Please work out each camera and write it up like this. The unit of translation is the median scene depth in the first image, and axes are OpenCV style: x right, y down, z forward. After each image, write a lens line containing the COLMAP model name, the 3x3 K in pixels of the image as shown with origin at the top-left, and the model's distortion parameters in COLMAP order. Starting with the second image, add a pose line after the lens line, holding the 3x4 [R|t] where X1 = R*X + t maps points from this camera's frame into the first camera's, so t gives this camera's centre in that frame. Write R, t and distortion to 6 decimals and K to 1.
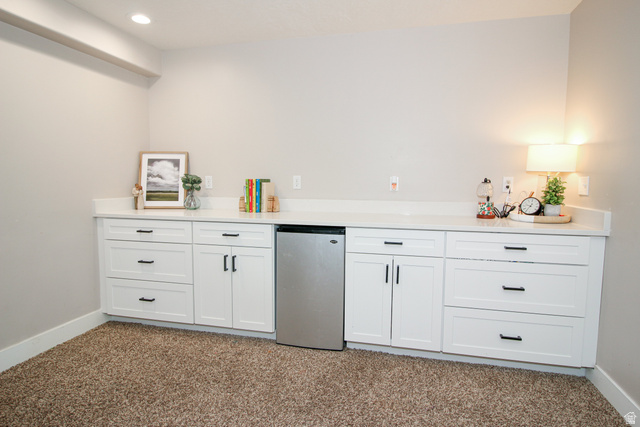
lens RADIAL K [[350.1, 0, 320.2], [0, 350.1, 205.8], [0, 0, 1]] dist [-0.003367, -0.001292]
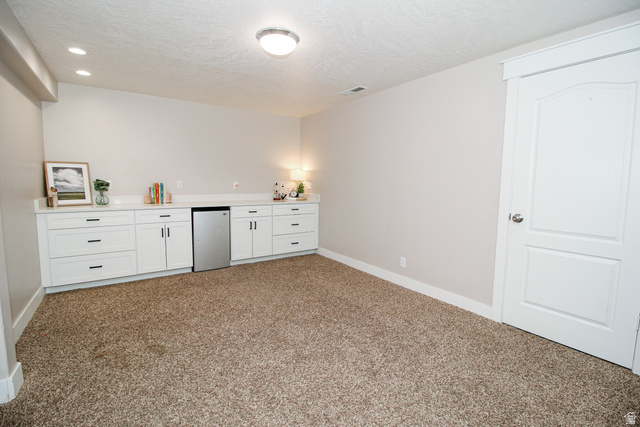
lens RADIAL K [[291.8, 0, 321.7], [0, 291.8, 208.6], [0, 0, 1]] dist [0.001395, -0.015461]
pose [[0.663135, -0.067279, 0.745470, -0.781966], [0.046588, 0.997731, 0.048603, 0.012199], [-0.747048, 0.002500, 0.664765, -0.515457]]
